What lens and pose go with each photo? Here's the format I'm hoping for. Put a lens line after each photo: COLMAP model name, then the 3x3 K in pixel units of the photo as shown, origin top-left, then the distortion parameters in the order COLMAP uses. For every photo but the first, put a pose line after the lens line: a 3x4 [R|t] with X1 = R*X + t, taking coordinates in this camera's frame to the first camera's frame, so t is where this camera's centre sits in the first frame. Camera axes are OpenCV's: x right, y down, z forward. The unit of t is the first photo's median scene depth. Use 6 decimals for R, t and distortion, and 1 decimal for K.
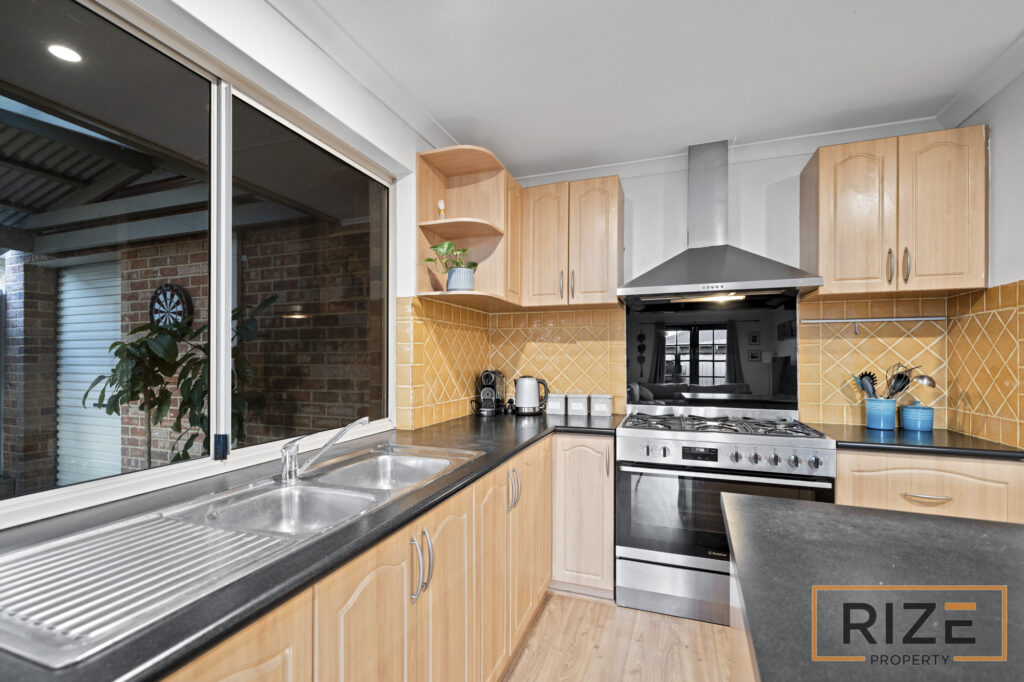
lens RADIAL K [[450.4, 0, 506.5], [0, 450.4, 357.5], [0, 0, 1]] dist [0.002709, -0.001580]
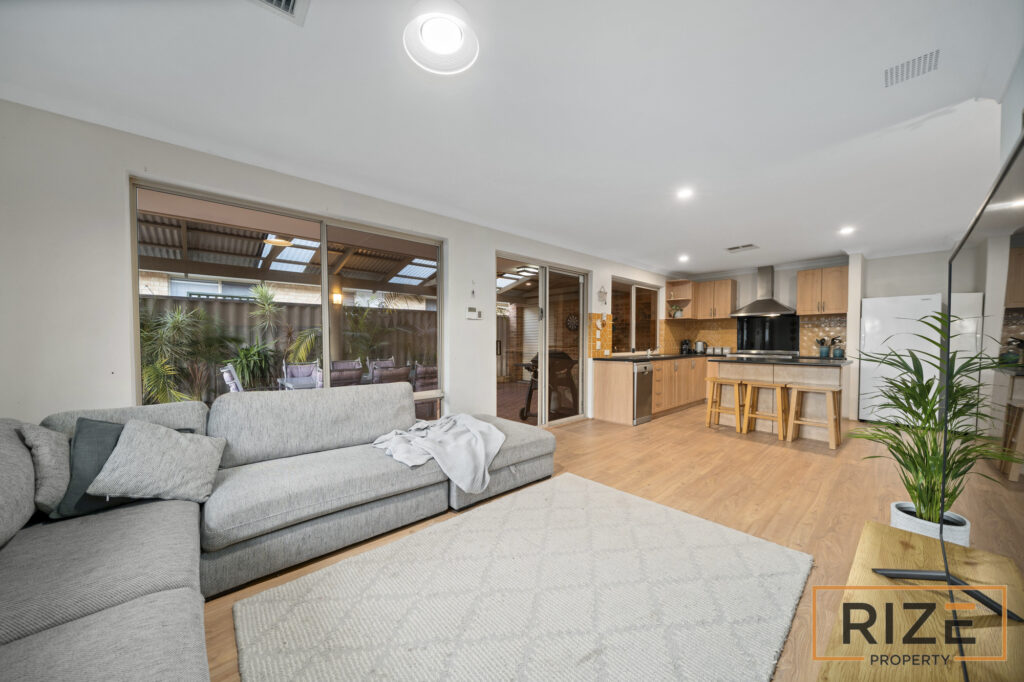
lens RADIAL K [[350.8, 0, 506.3], [0, 350.8, 344.7], [0, 0, 1]] dist [-0.002833, -0.000464]
pose [[0.877739, 0.003939, -0.479123, 0.038330], [0.002042, 0.999926, 0.011961, 0.038896], [0.479135, -0.011477, 0.877666, -2.029484]]
